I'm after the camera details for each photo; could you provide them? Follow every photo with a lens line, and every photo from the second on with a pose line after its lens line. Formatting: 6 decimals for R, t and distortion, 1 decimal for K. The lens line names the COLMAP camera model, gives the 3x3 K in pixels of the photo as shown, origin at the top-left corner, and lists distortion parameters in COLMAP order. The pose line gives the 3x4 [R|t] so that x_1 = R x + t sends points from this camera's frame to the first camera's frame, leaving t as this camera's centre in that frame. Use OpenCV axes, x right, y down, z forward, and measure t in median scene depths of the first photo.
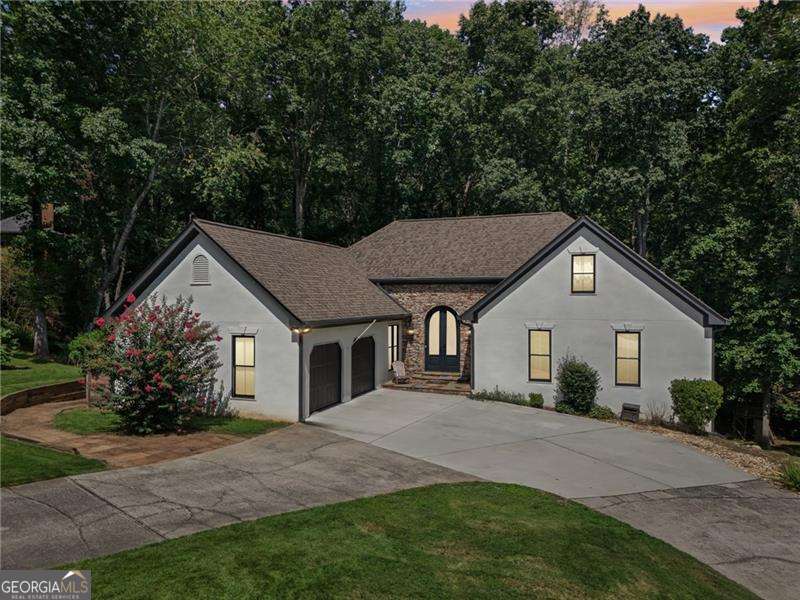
lens RADIAL K [[594.4, 0, 396.7], [0, 594.4, 300.1], [0, 0, 1]] dist [0.028792, -0.008281]
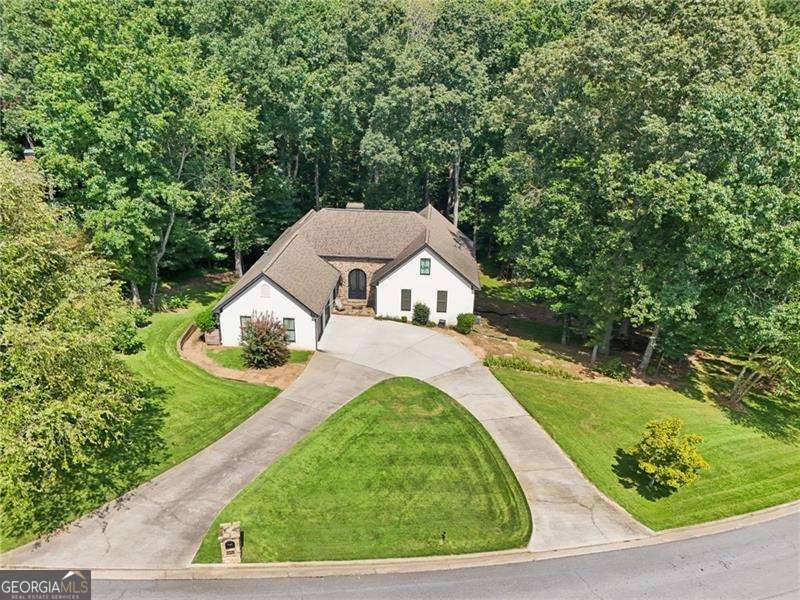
lens RADIAL K [[594.4, 0, 402.7], [0, 594.4, 300.6], [0, 0, 1]] dist [0.028792, -0.008281]
pose [[0.958697, -0.089888, 0.269851, -0.367962], [-0.016951, 0.929006, 0.369676, -0.714483], [-0.283923, -0.358981, 0.889112, -0.968891]]
